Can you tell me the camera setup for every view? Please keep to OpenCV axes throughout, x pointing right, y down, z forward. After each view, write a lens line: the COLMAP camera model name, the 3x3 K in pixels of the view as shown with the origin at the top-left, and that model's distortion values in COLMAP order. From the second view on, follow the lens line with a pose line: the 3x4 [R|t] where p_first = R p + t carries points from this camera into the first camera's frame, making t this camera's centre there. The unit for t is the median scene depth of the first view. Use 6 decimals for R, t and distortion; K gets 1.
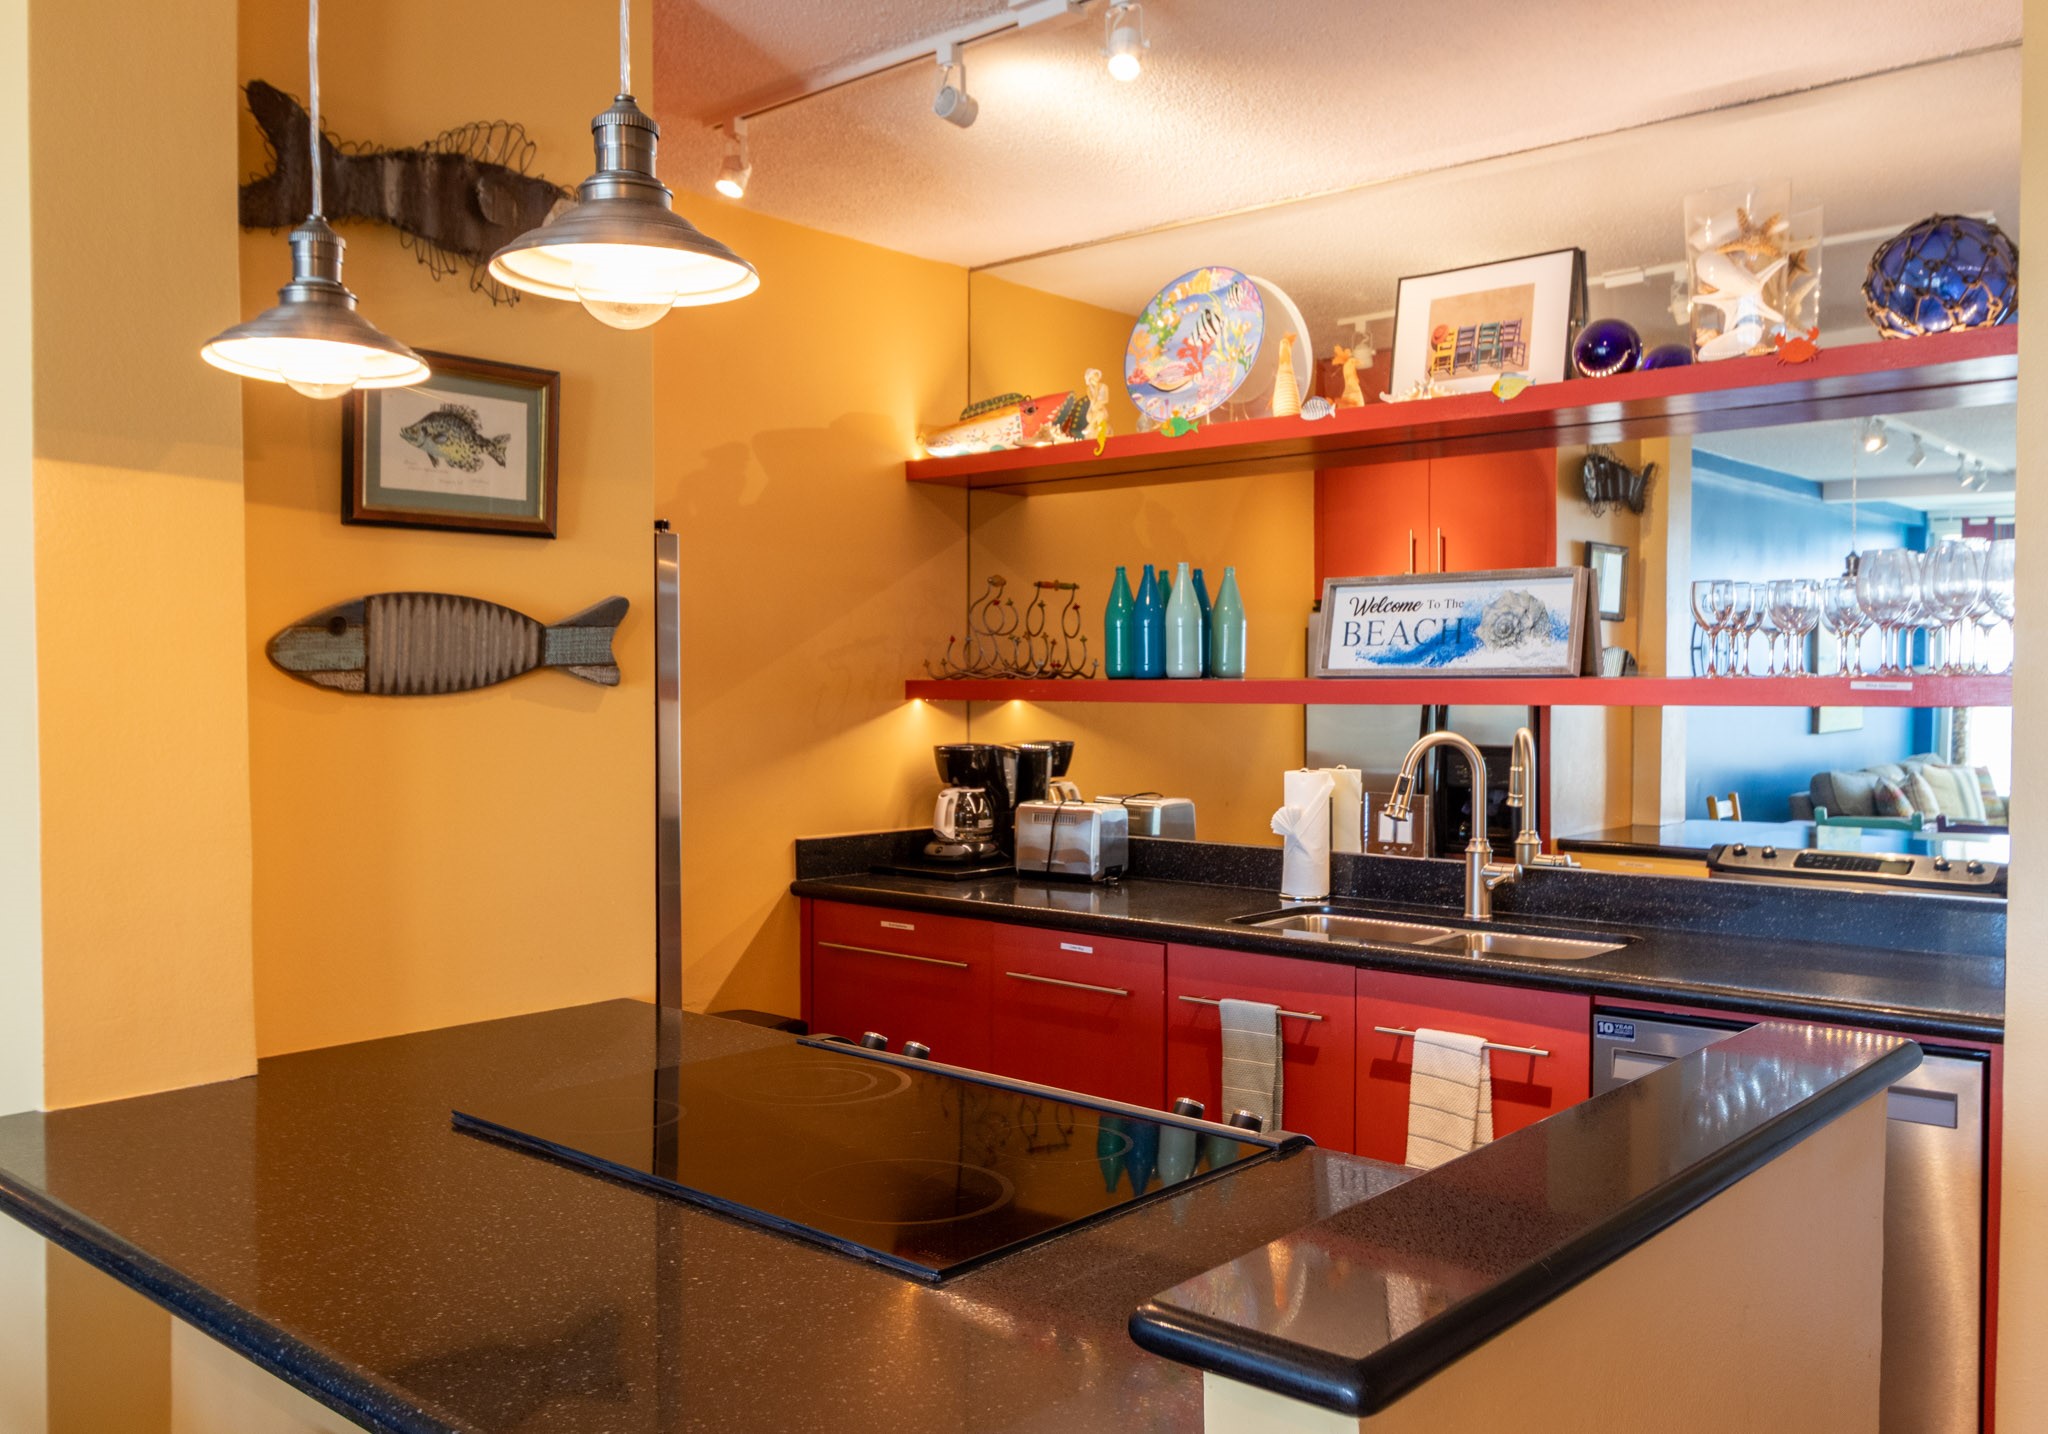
lens RADIAL K [[1766.5, 0, 978.0], [0, 1766.5, 742.4], [0, 0, 1]] dist [-0.008887, 0.014219]
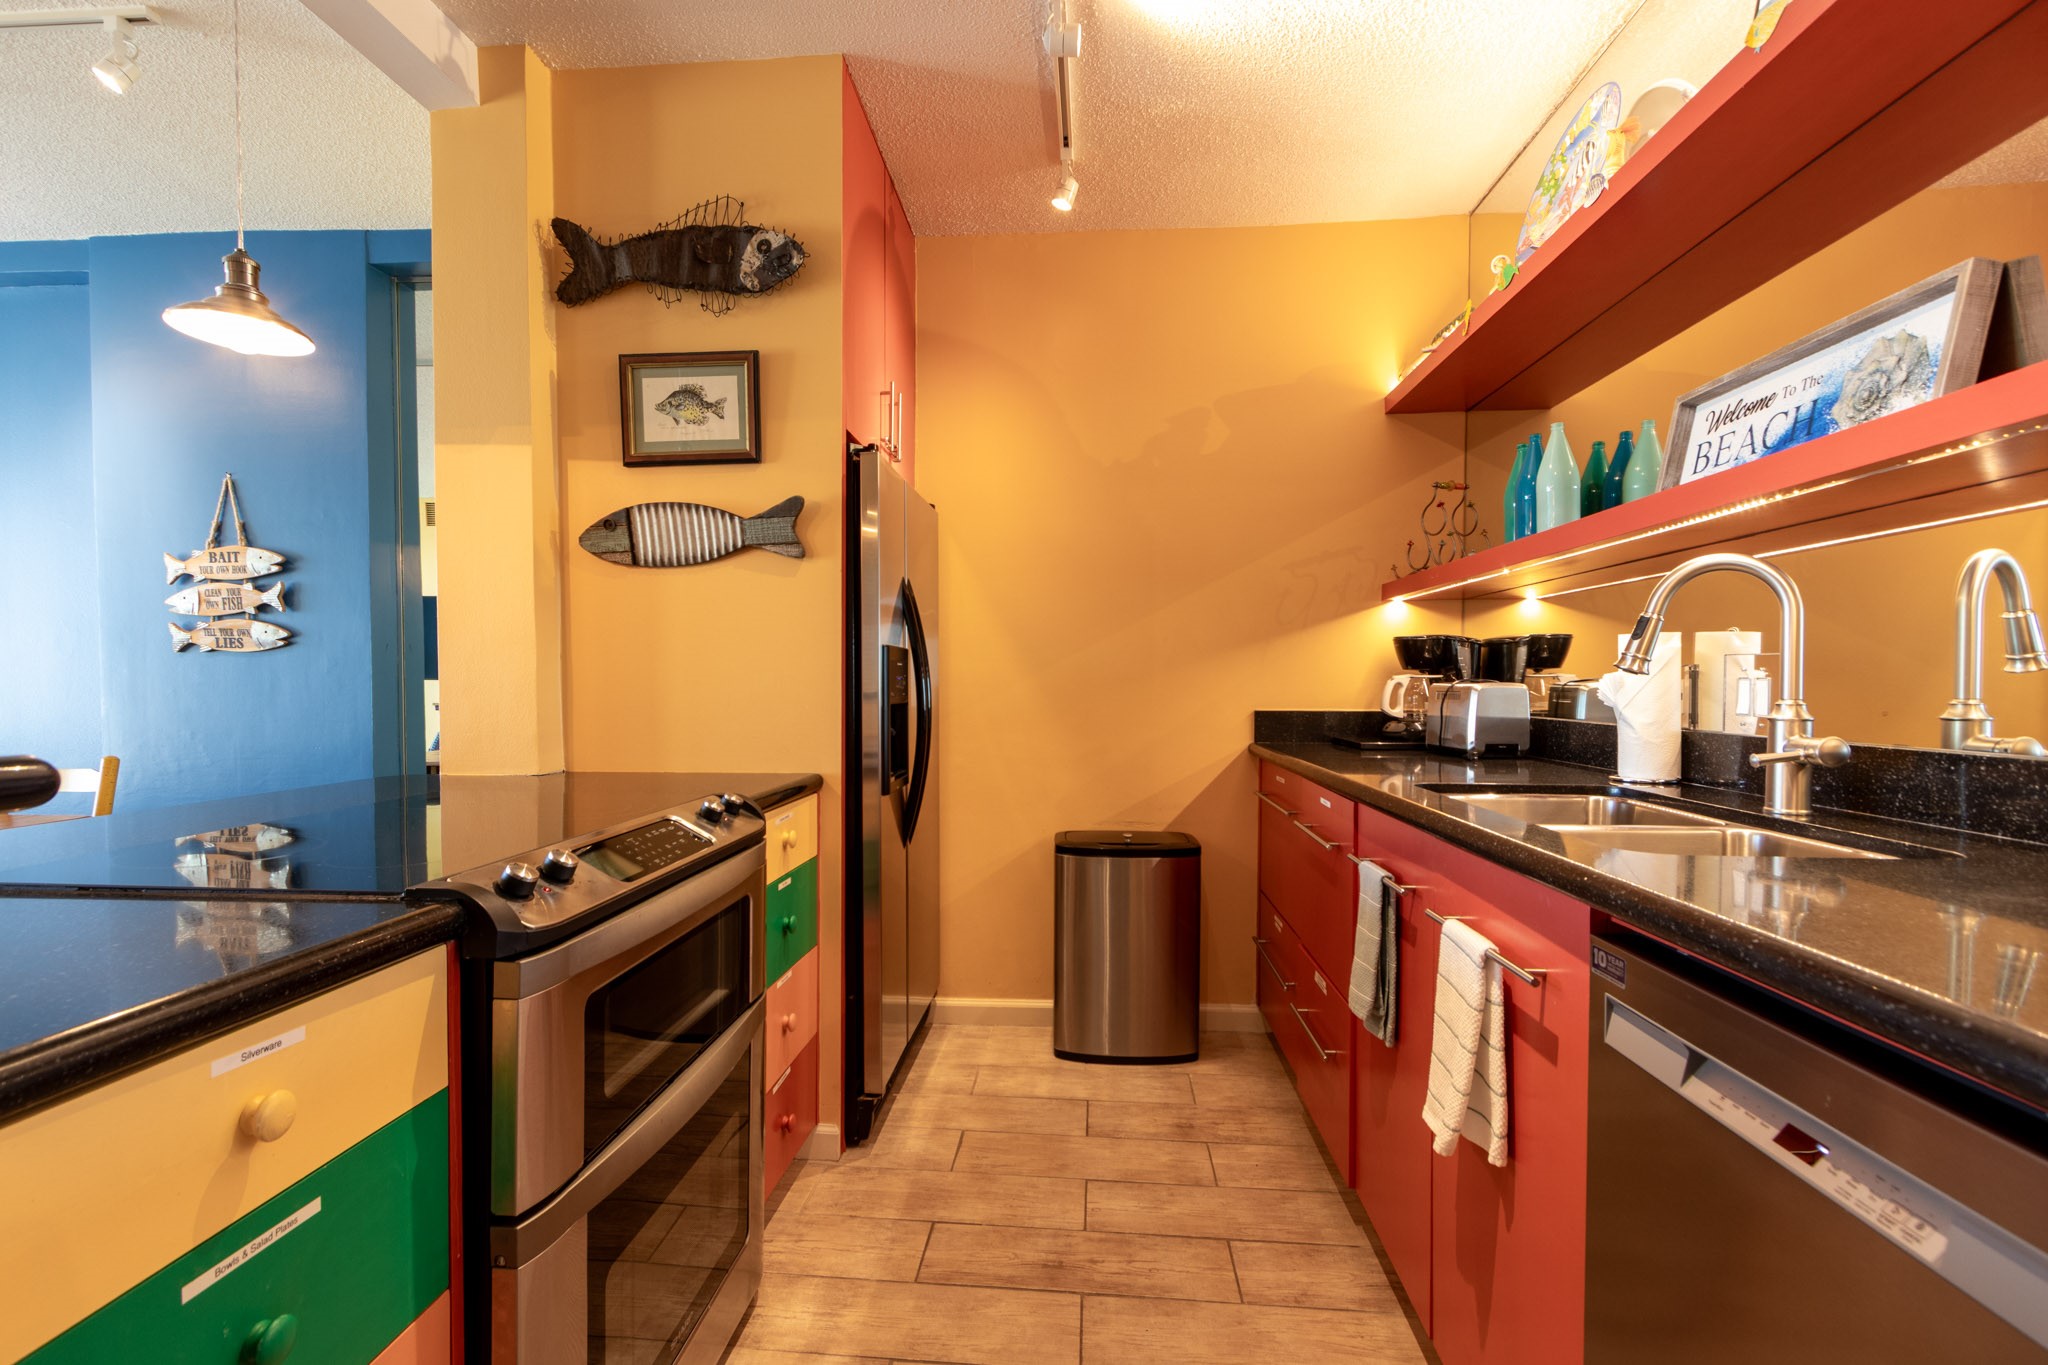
lens RADIAL K [[956.5, 0, 986.2], [0, 956.5, 710.1], [0, 0, 1]] dist [0.009138, -0.002807]
pose [[0.571009, 0.023051, -0.820620, 0.405983], [-0.030501, 0.999511, 0.006852, 0.063688], [0.820377, 0.021117, 0.571433, 0.505721]]
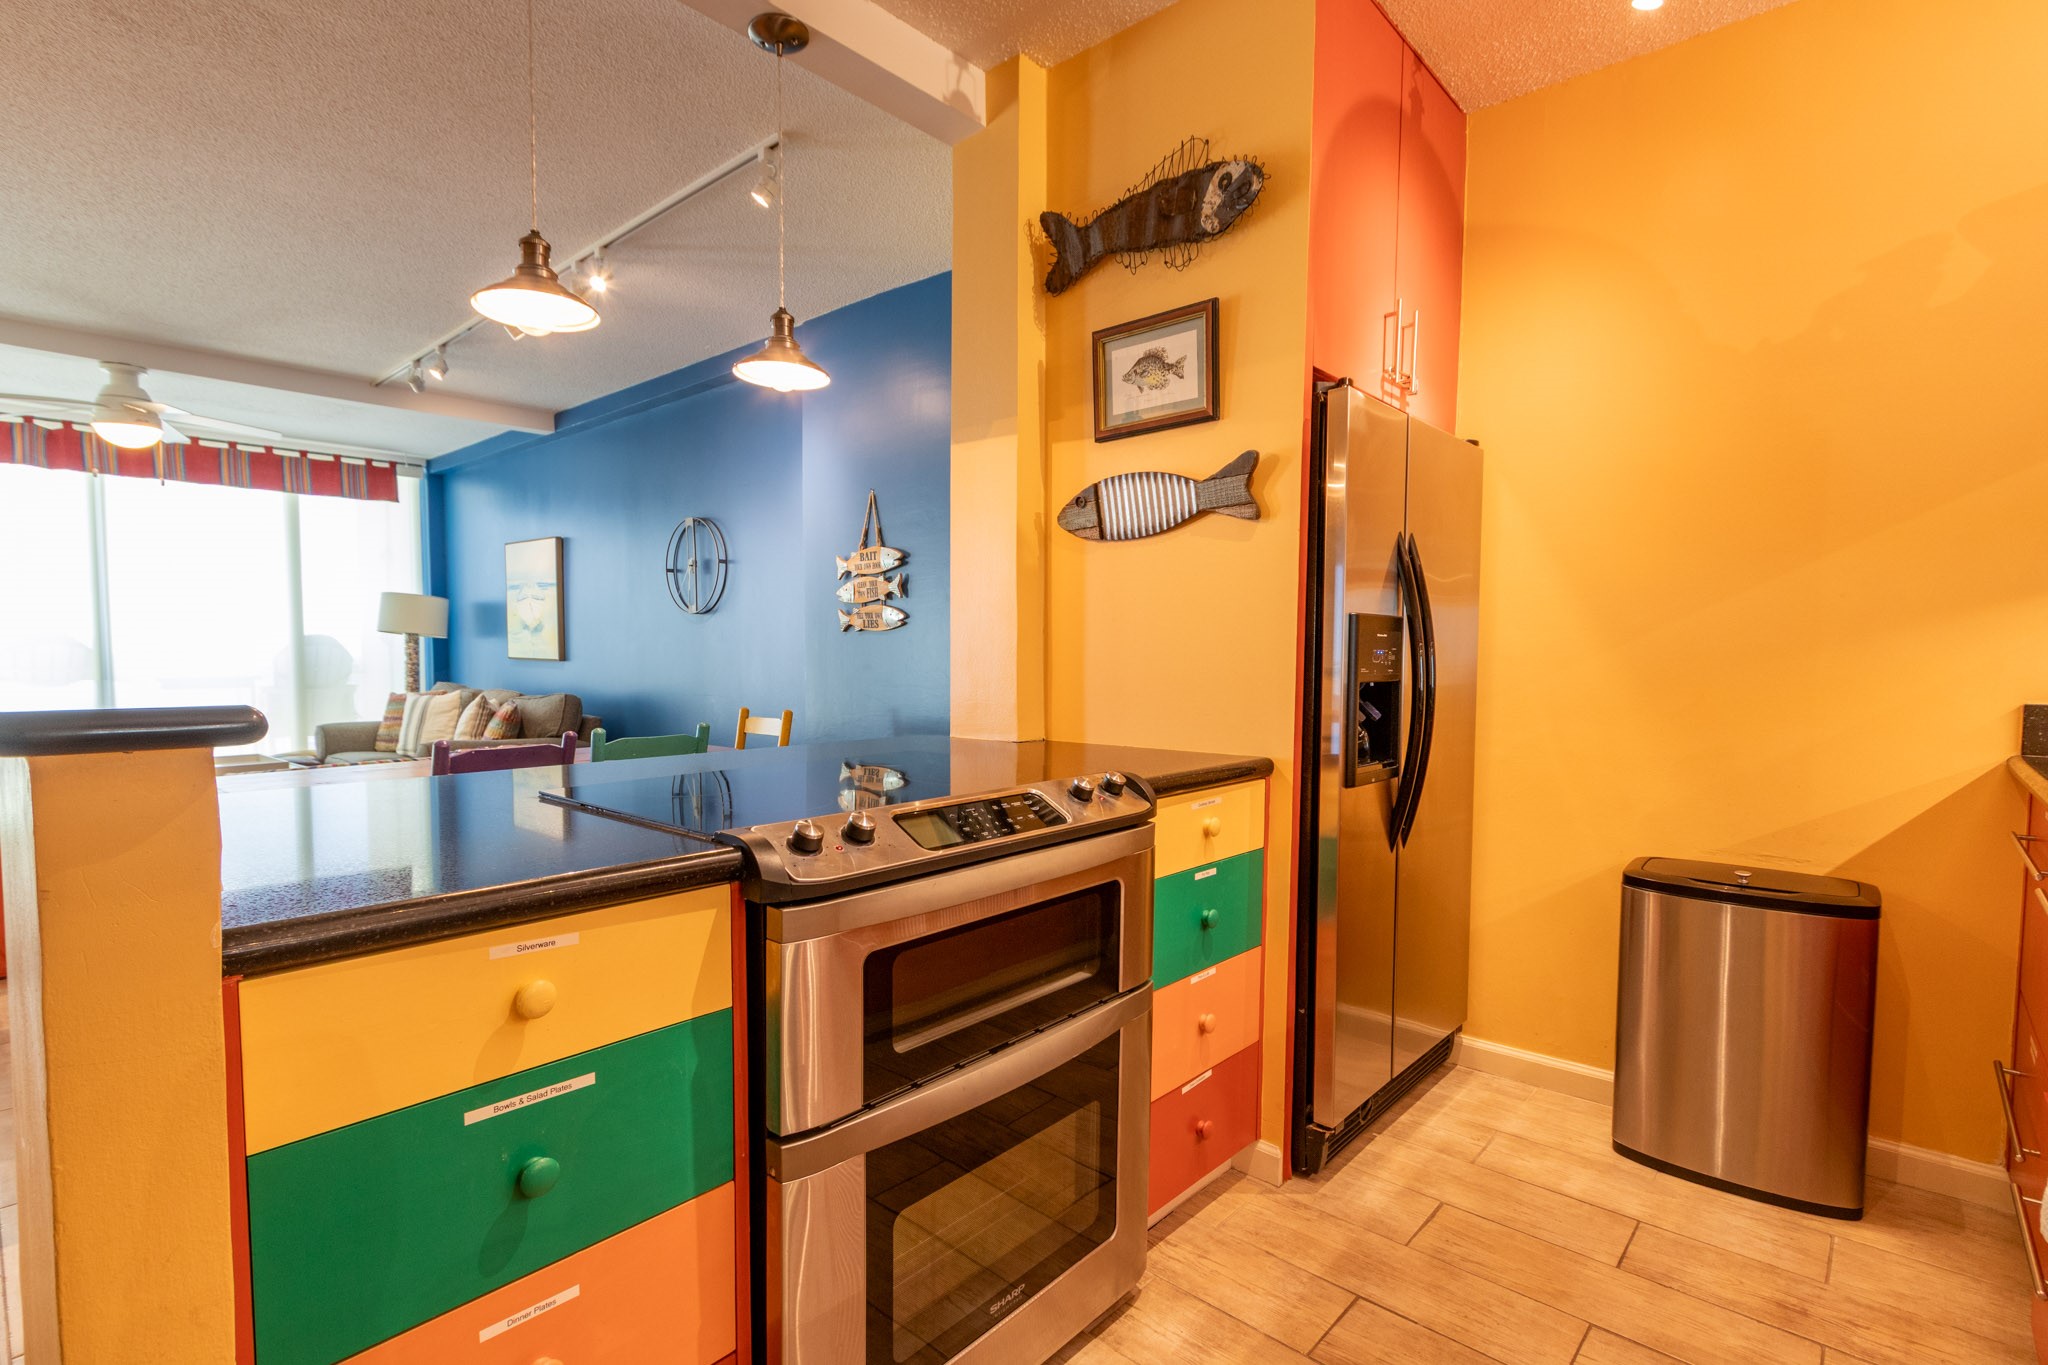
lens RADIAL K [[956.5, 0, 991.4], [0, 956.5, 711.5], [0, 0, 1]] dist [0.009138, -0.002807]
pose [[-0.039201, 0.056969, -0.997606, 0.399523], [-0.041899, 0.997402, 0.058604, 0.059435], [0.998353, 0.044096, -0.036712, 0.626639]]
